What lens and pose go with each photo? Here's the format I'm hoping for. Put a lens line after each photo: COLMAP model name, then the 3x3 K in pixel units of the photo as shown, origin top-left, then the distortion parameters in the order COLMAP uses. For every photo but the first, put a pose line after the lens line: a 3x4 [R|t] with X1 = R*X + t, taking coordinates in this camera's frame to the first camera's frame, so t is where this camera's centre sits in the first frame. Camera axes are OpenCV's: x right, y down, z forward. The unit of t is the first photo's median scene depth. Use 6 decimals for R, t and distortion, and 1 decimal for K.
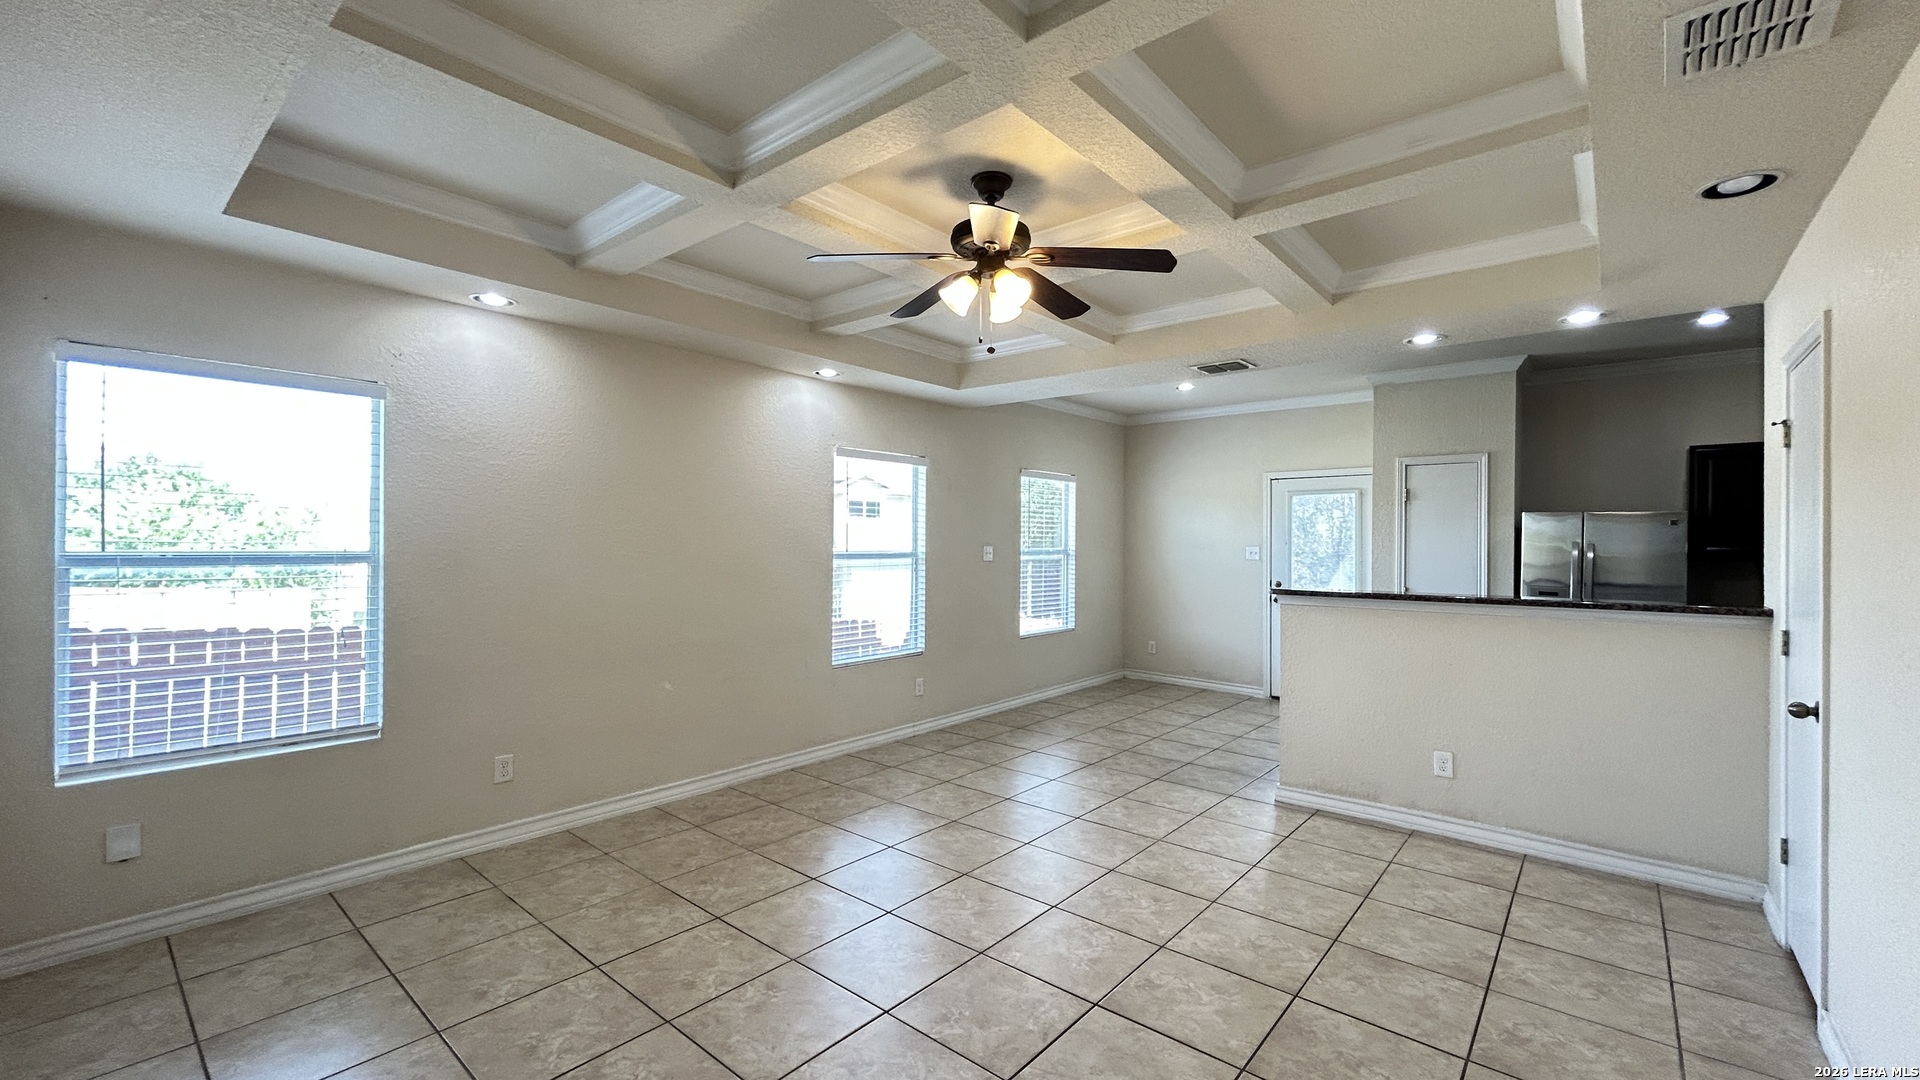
lens RADIAL K [[772.2, 0, 960.2], [0, 772.2, 536.4], [0, 0, 1]] dist [-0.002544, 0.001776]
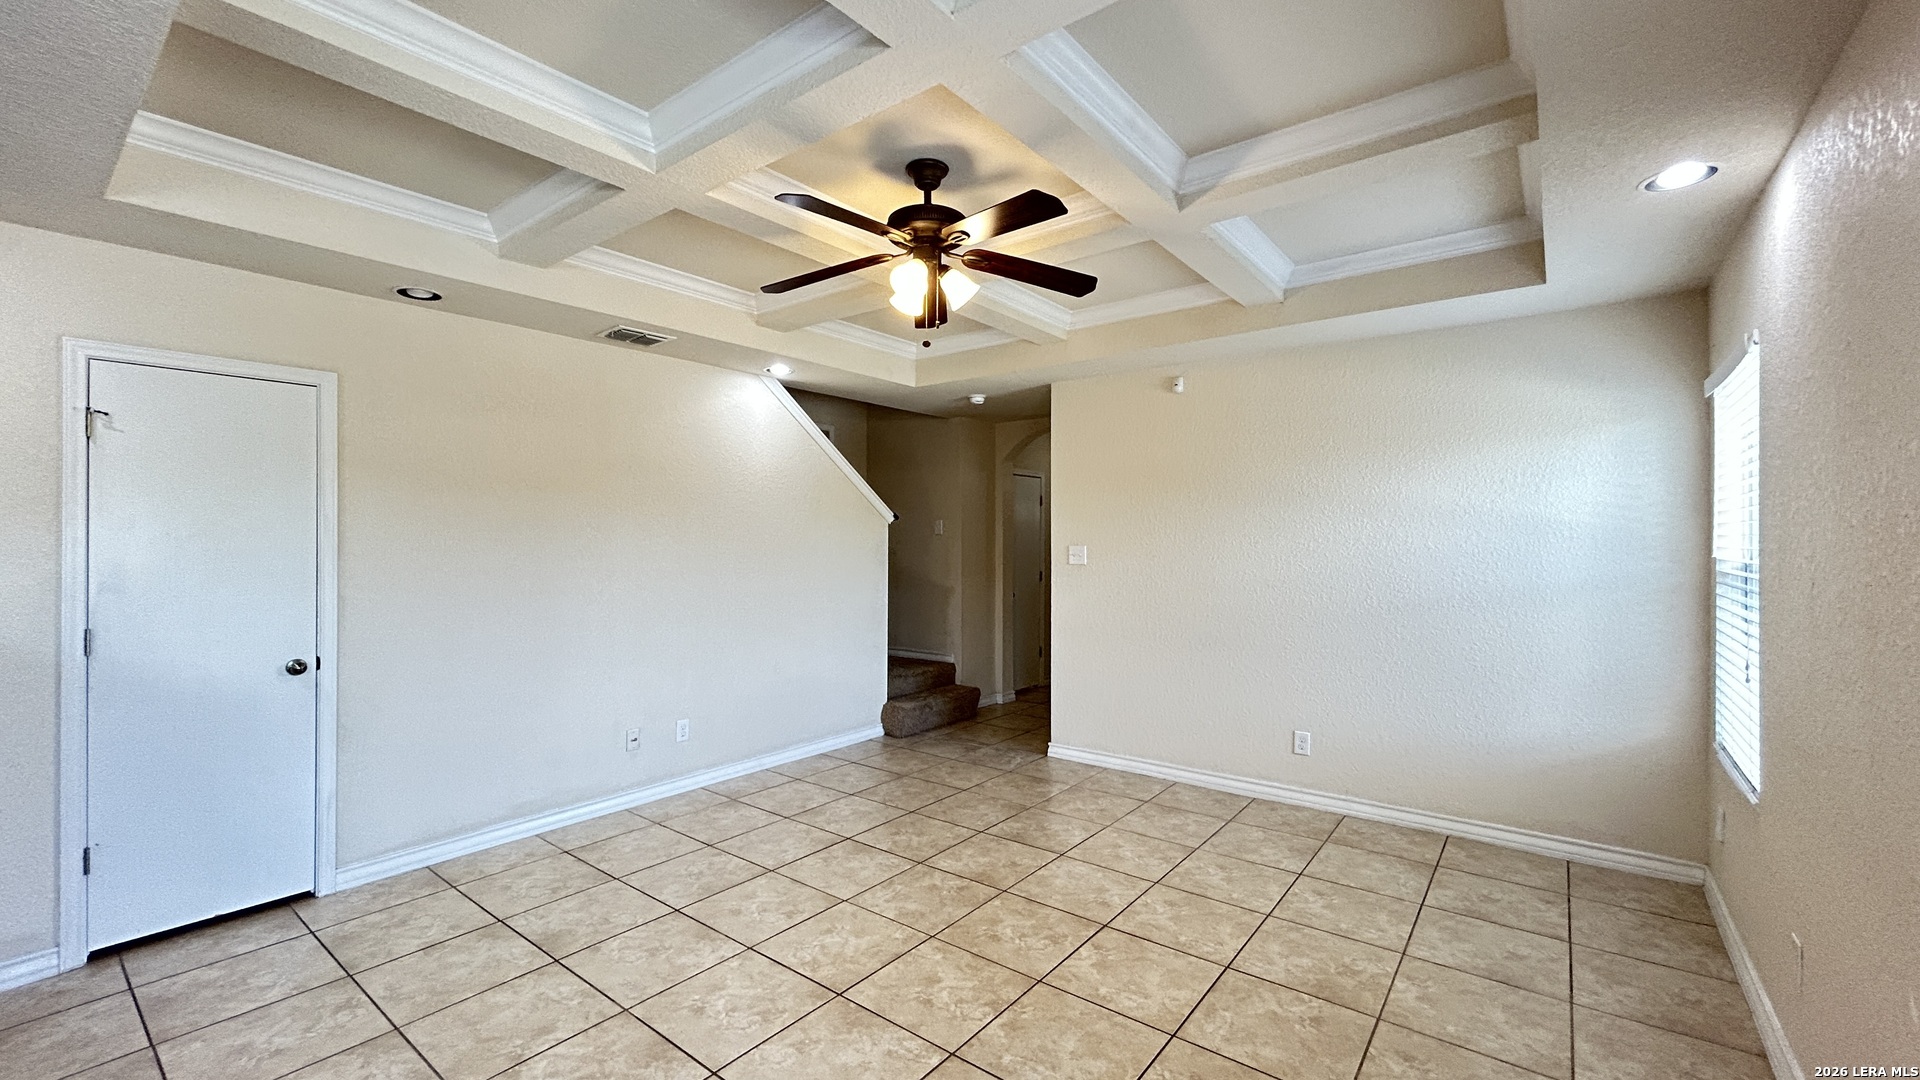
lens RADIAL K [[772.2, 0, 959.4], [0, 772.2, 541.0], [0, 0, 1]] dist [-0.002544, 0.001776]
pose [[-0.999155, -0.007000, -0.040490, 0.025969], [-0.006693, 0.999948, -0.007728, 0.009676], [0.040542, -0.007451, -0.999150, 1.456987]]
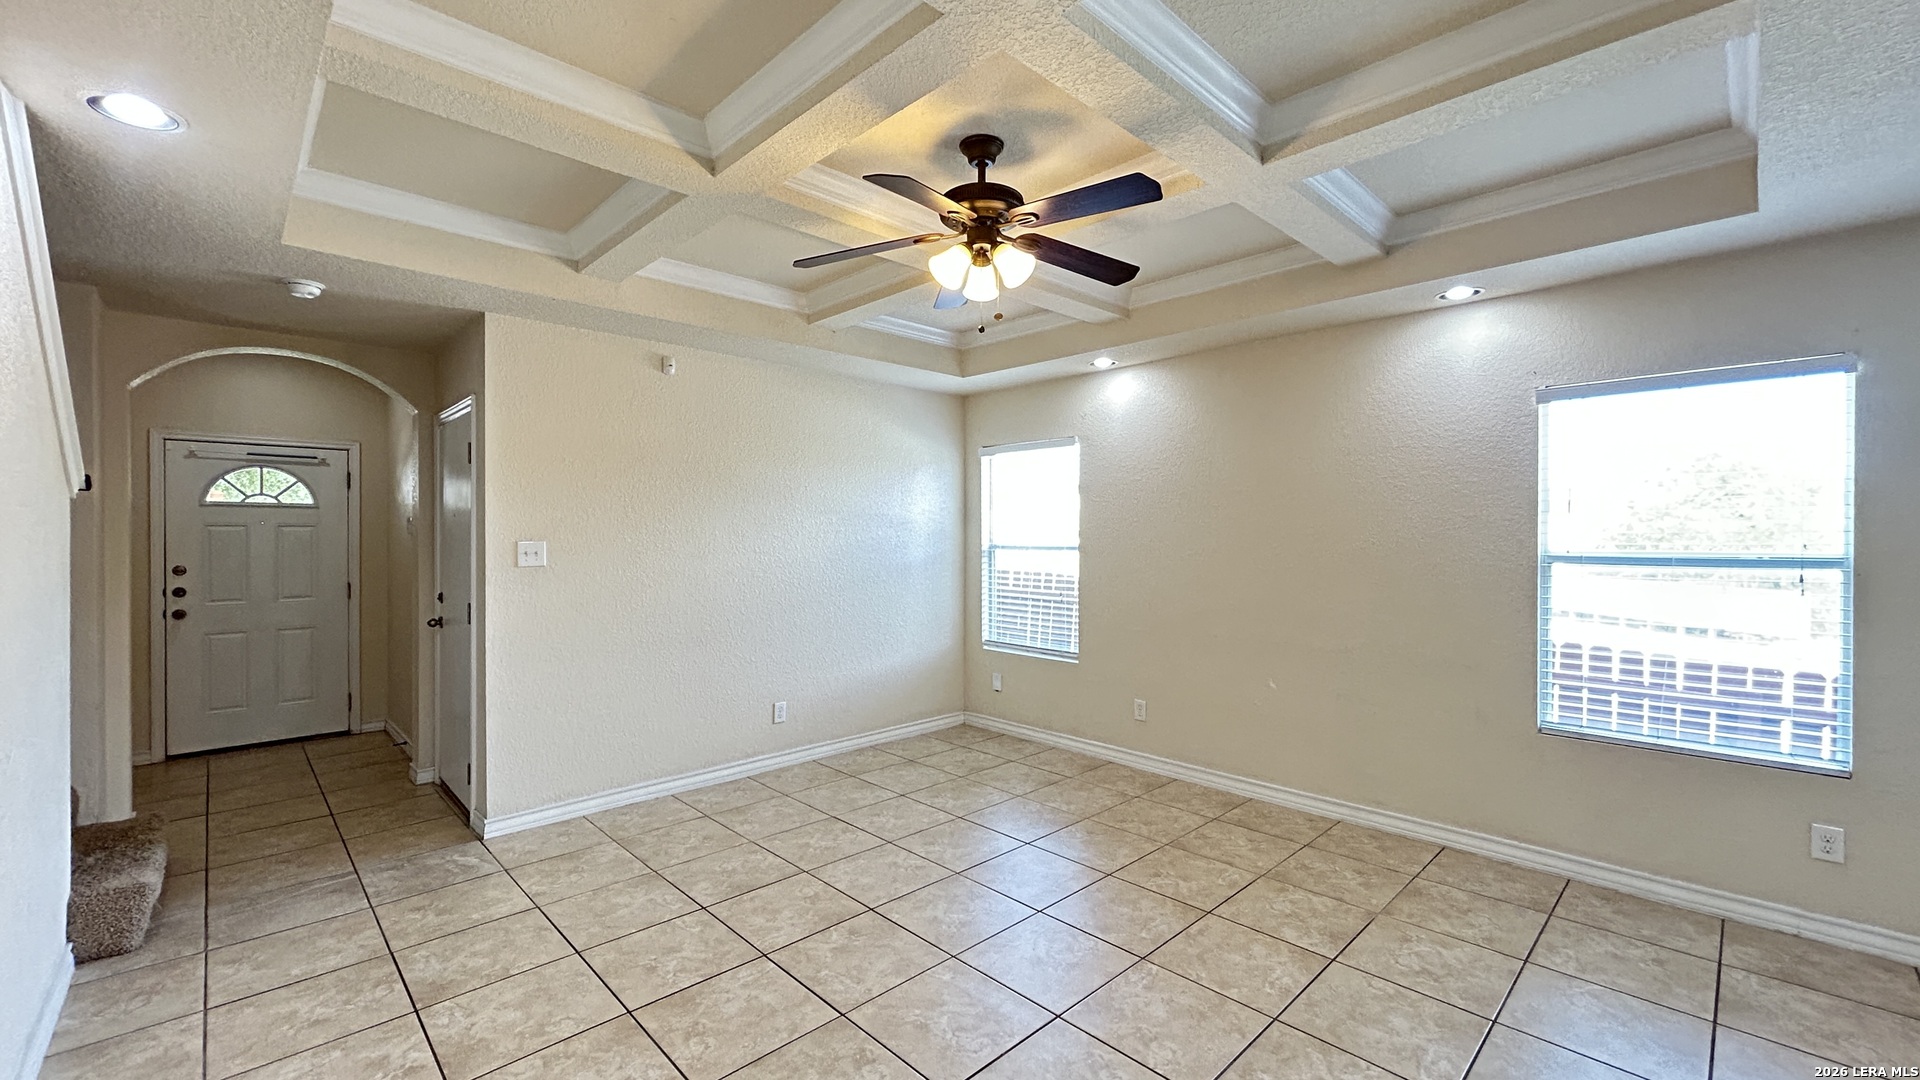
lens RADIAL K [[772.2, 0, 966.2], [0, 772.2, 541.3], [0, 0, 1]] dist [-0.002544, 0.001776]
pose [[-0.090712, 0.003274, -0.995872, 0.711501], [0.006919, 0.999973, 0.002657, 0.007158], [0.995853, -0.006649, -0.090732, 0.789212]]
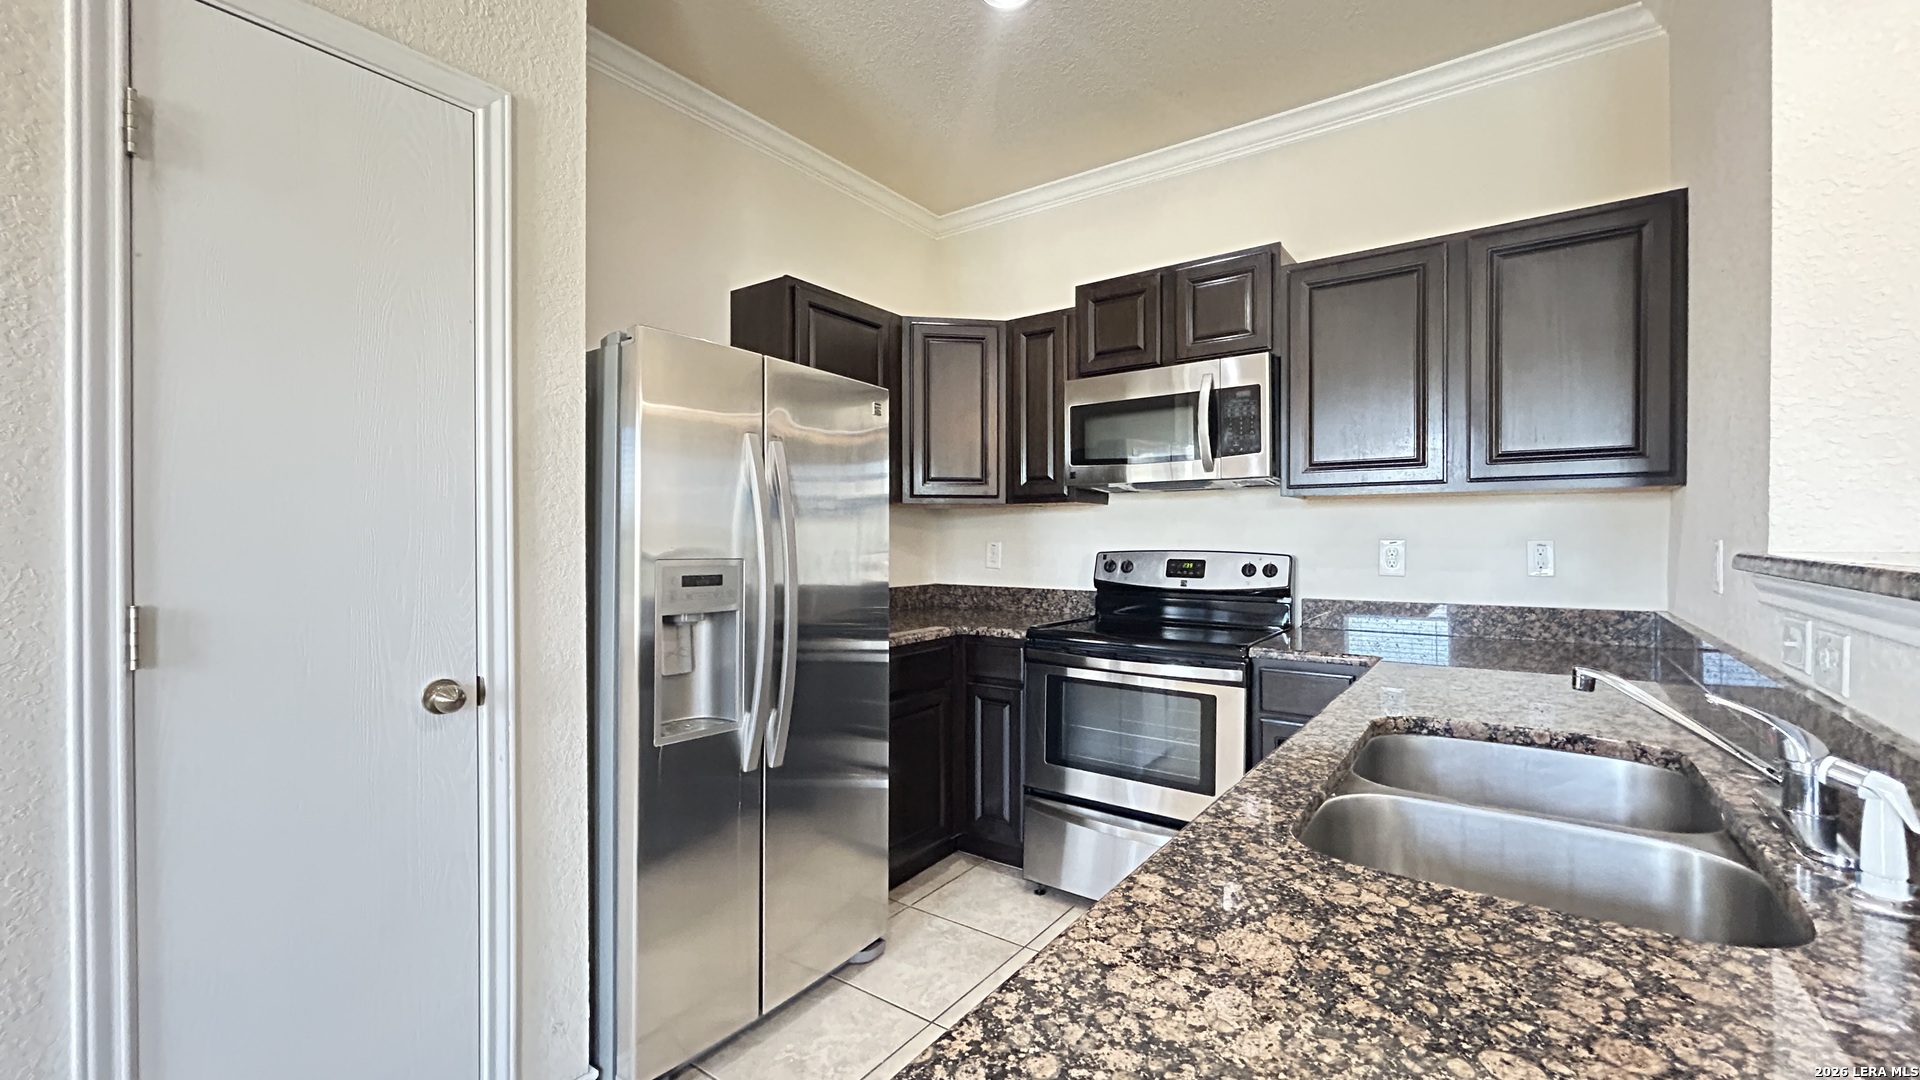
lens RADIAL K [[772.2, 0, 966.4], [0, 772.2, 542.1], [0, 0, 1]] dist [-0.002544, 0.001776]
pose [[-0.064016, -0.016832, 0.997807, 0.573715], [-0.006646, 0.999843, 0.016440, 0.069647], [-0.997927, -0.005579, -0.064118, 1.241463]]
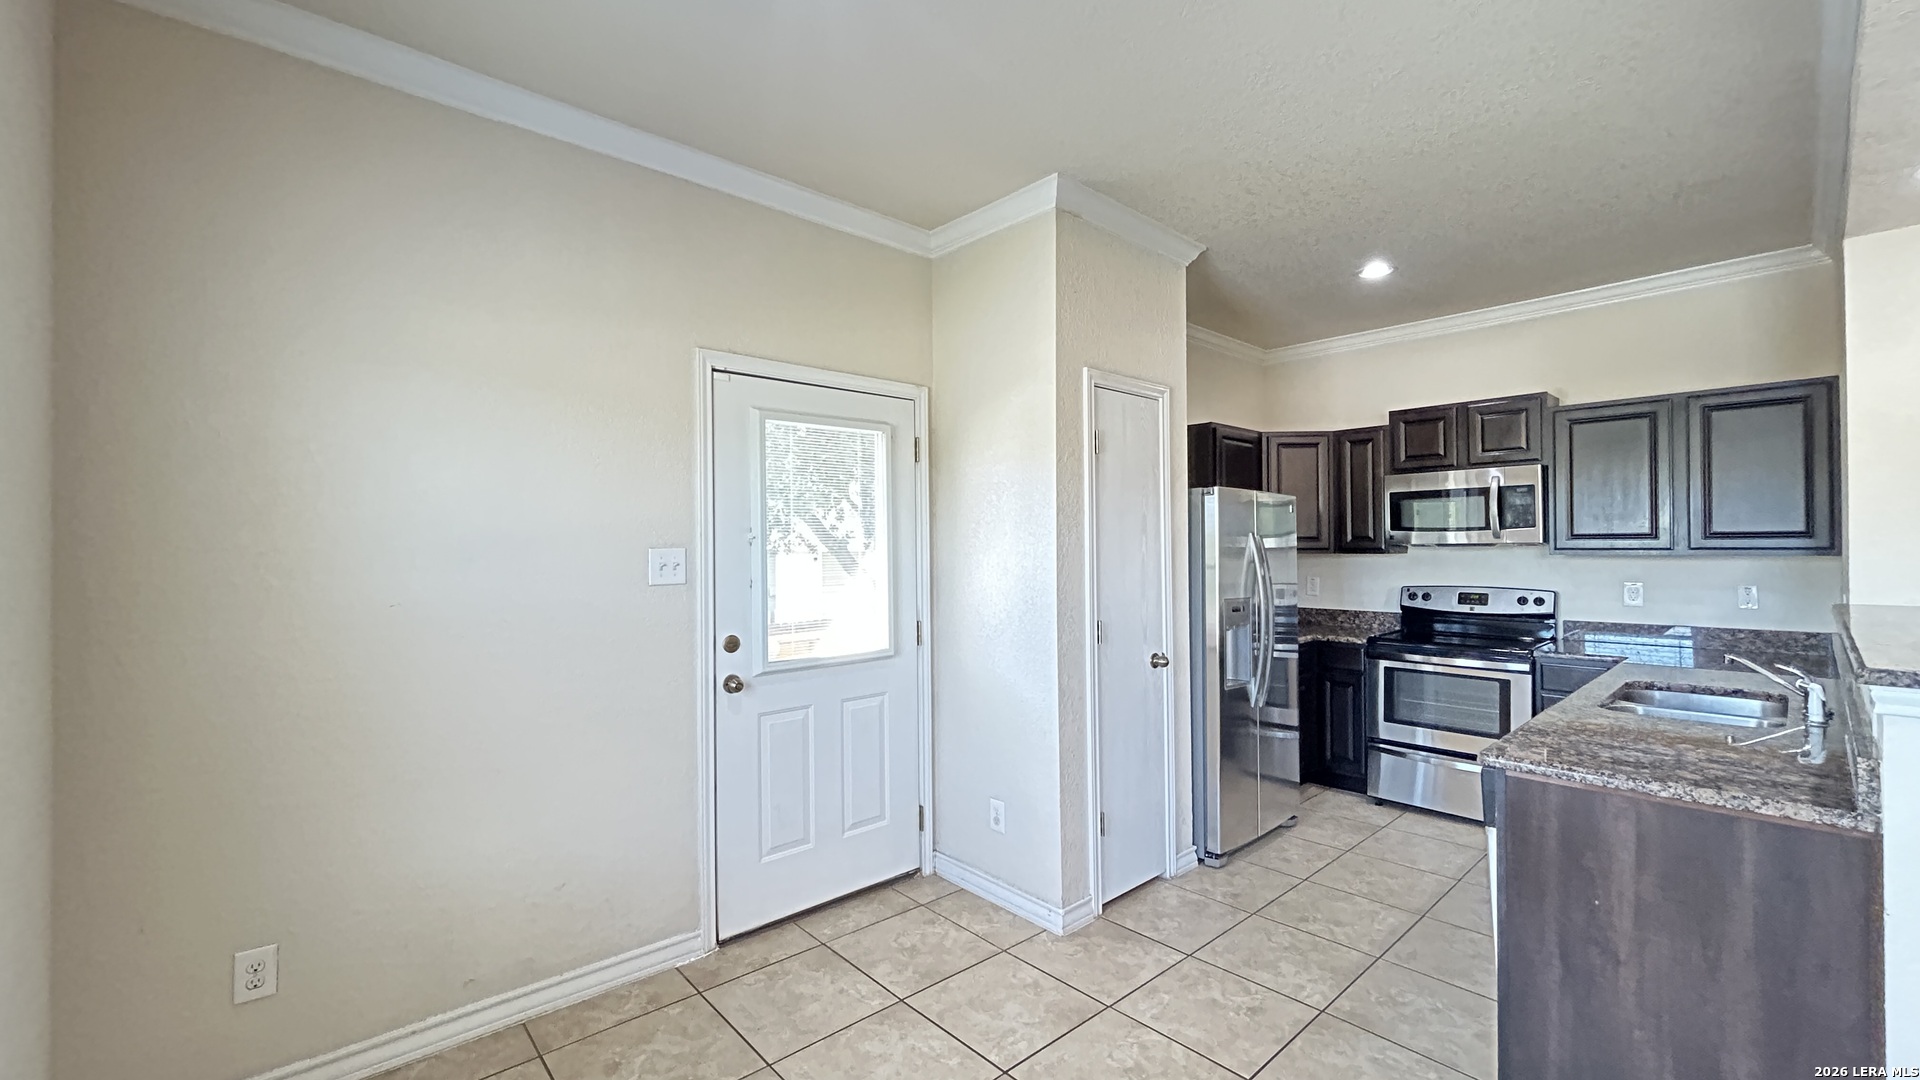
lens RADIAL K [[772.2, 0, 967.5], [0, 772.2, 542.5], [0, 0, 1]] dist [-0.002544, 0.001776]
pose [[0.138119, -0.004874, 0.990404, 0.084204], [0.000595, 0.999988, 0.004839, 0.016796], [-0.990416, -0.000079, 0.138120, 1.562429]]
